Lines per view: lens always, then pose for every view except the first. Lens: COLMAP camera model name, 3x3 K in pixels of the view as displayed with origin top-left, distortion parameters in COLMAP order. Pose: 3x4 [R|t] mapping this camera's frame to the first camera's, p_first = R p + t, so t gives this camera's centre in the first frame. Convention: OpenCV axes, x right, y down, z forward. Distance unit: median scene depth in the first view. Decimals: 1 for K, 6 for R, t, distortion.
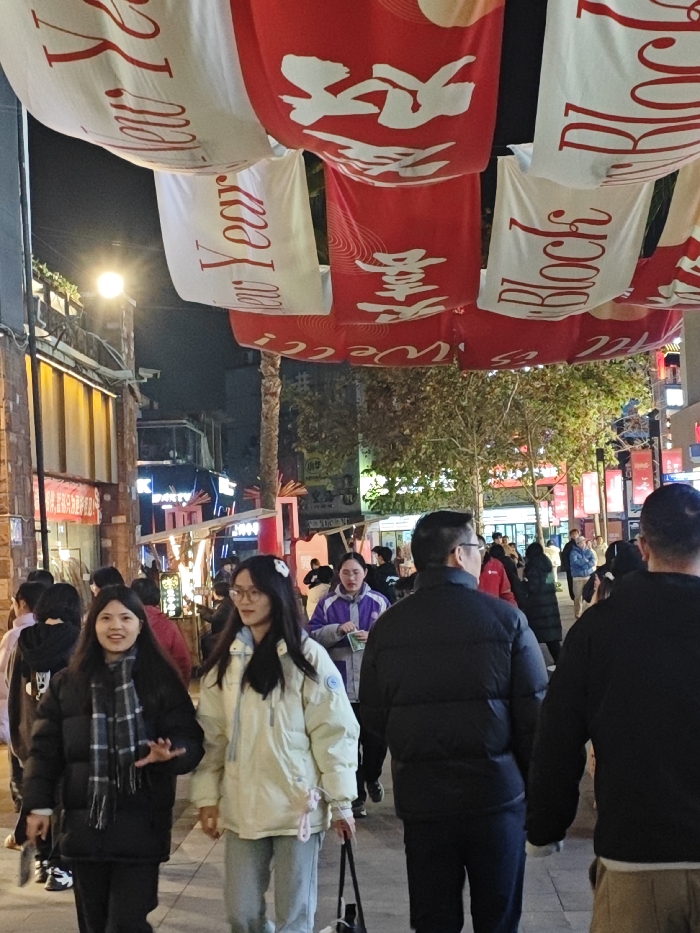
lens RADIAL K [[1727.0, 0, 349.9], [0, 1727.0, 459.1], [0, 0, 1]] dist [0.017546, 0.000000]
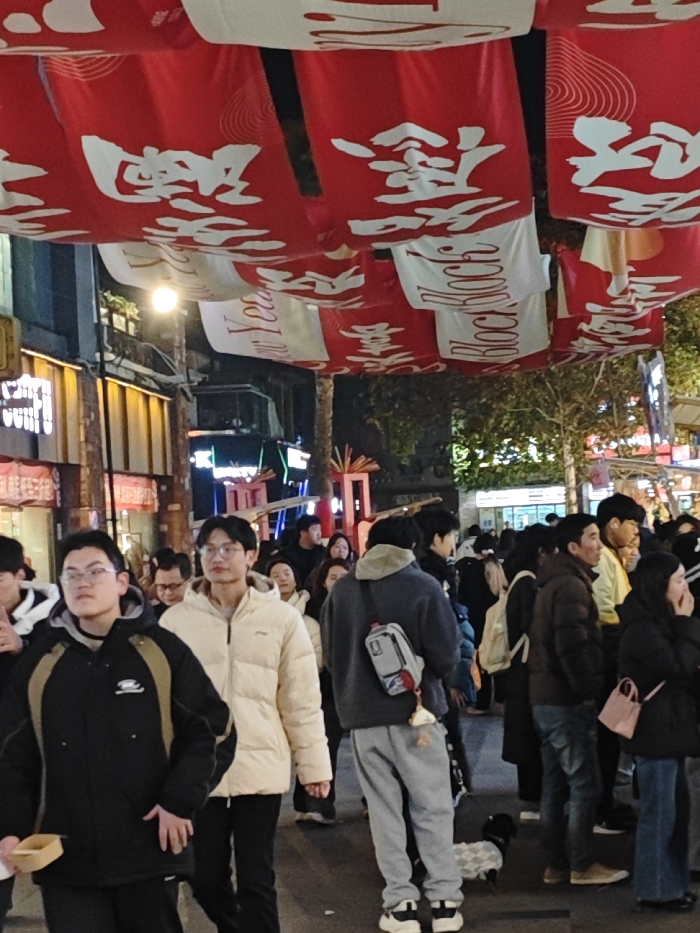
lens RADIAL K [[2204.5, 0, 350.2], [0, 2204.5, 470.1], [0, 0, 1]] dist [0.035738, 0.000000]
pose [[0.998485, -0.007955, -0.054456, 0.060792], [0.009360, 0.999629, 0.025588, -0.025187], [0.054232, -0.026058, 0.998188, -0.437777]]
